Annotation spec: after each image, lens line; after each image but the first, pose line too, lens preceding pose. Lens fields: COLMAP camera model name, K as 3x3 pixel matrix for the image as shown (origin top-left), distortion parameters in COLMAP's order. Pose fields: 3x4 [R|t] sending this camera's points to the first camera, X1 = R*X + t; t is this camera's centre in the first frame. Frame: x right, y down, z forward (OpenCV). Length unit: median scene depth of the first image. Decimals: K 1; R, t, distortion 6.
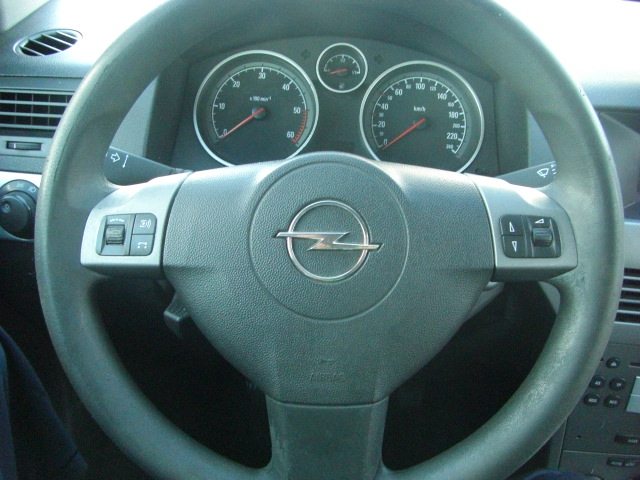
lens RADIAL K [[715.2, 0, 312.2], [0, 715.2, 224.9], [0, 0, 1]] dist [-0.205351, 0.207618]
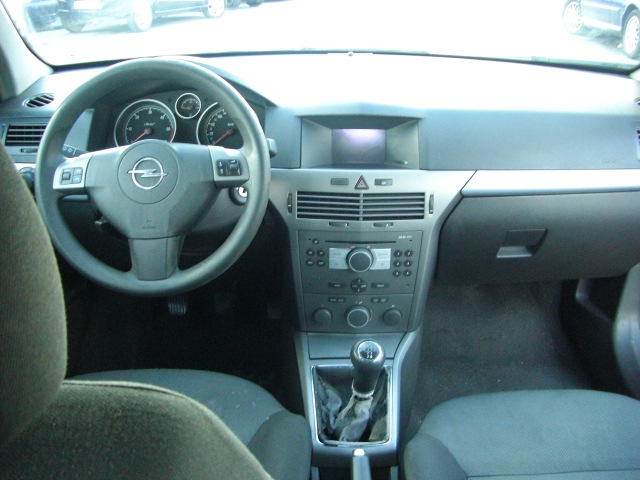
lens RADIAL K [[735.6, 0, 318.9], [0, 735.6, 221.6], [0, 0, 1]] dist [-0.205694, 0.226530]
pose [[0.998871, -0.047297, -0.004359, 0.455580], [0.046919, 0.996826, -0.064309, 0.279684], [0.007387, 0.064032, 0.997921, -1.128651]]
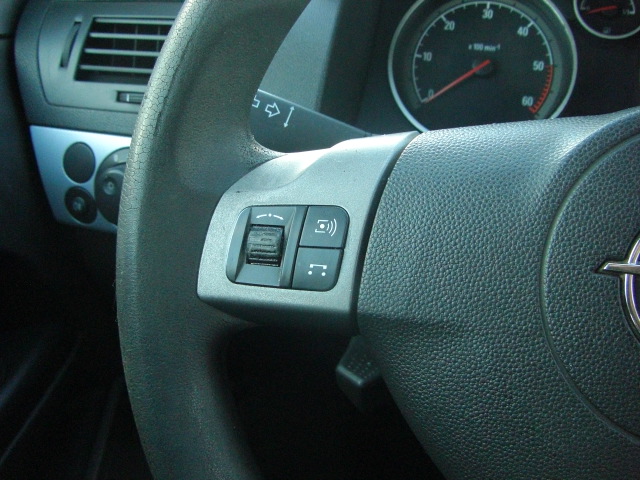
lens RADIAL K [[715.2, 0, 312.2], [0, 715.2, 224.9], [0, 0, 1]] dist [-0.205351, 0.207618]
pose [[0.976642, 0.055464, -0.207594, -0.101726], [-0.054592, 0.998459, 0.009931, -0.005418], [0.207825, 0.001634, 0.978165, 0.364941]]
